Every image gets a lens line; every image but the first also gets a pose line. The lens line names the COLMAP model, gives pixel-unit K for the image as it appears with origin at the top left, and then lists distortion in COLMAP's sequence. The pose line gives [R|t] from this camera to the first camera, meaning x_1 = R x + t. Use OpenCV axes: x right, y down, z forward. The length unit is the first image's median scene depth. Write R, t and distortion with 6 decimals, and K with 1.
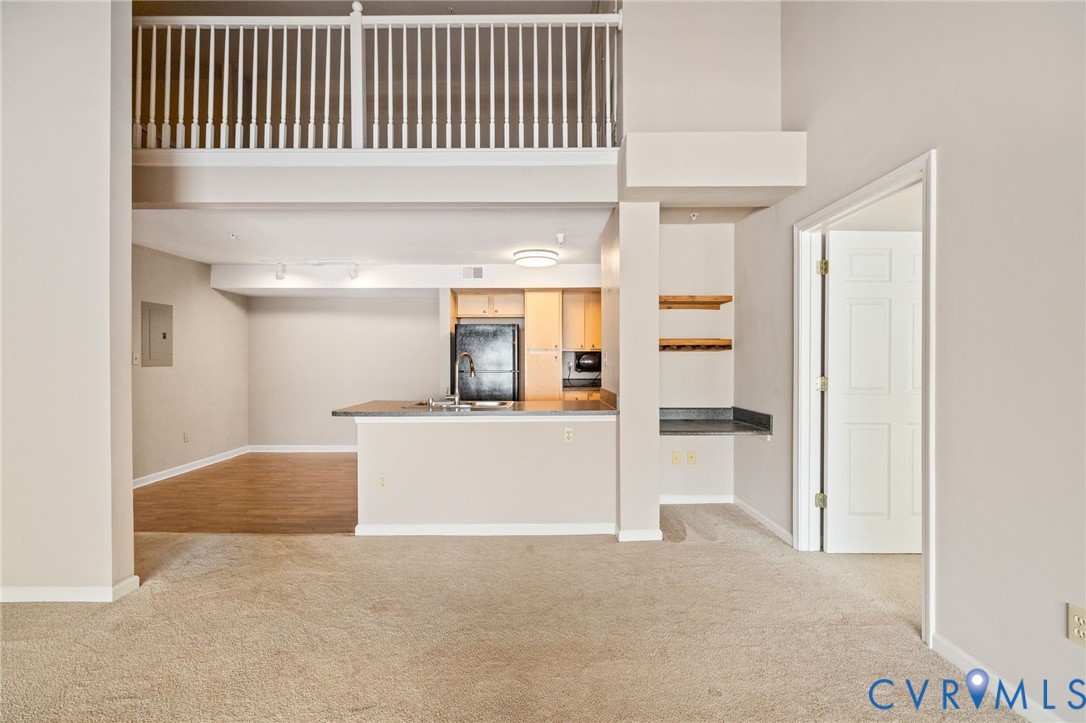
lens RADIAL K [[463.1, 0, 544.8], [0, 463.1, 362.2], [0, 0, 1]] dist [0.003866, 0.000063]
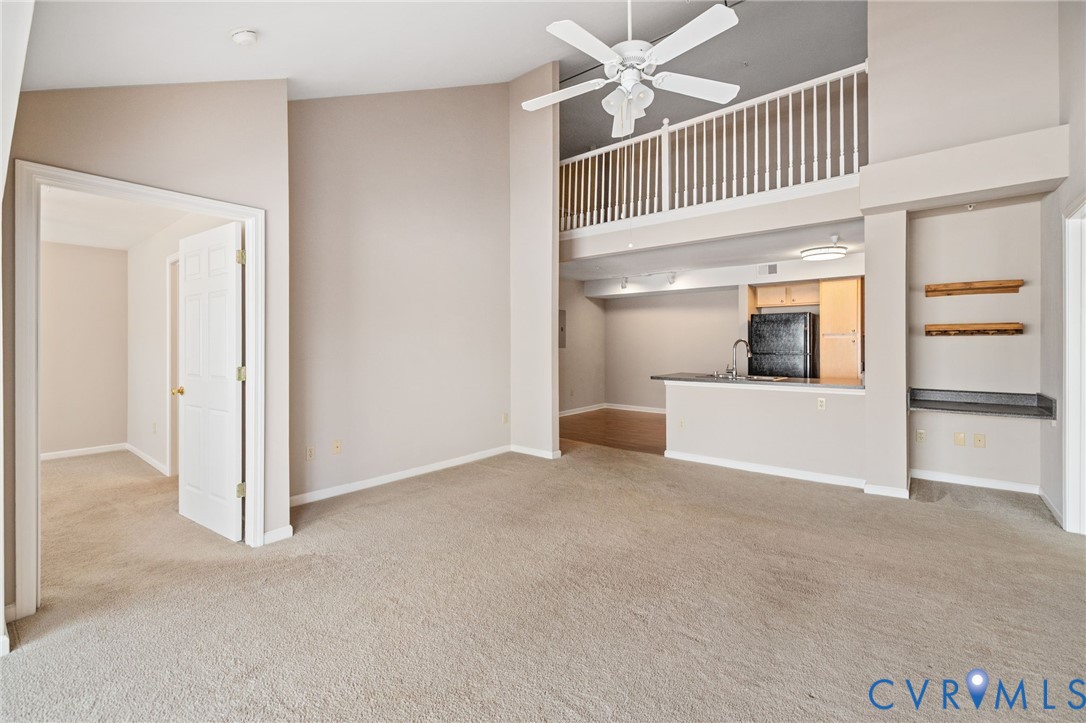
lens RADIAL K [[463.1, 0, 549.3], [0, 463.1, 344.8], [0, 0, 1]] dist [0.003866, 0.000063]
pose [[0.774859, 0.000476, -0.632134, 0.233202], [-0.001378, 0.999999, -0.000936, -0.001652], [0.632133, 0.001596, 0.774859, -0.383701]]
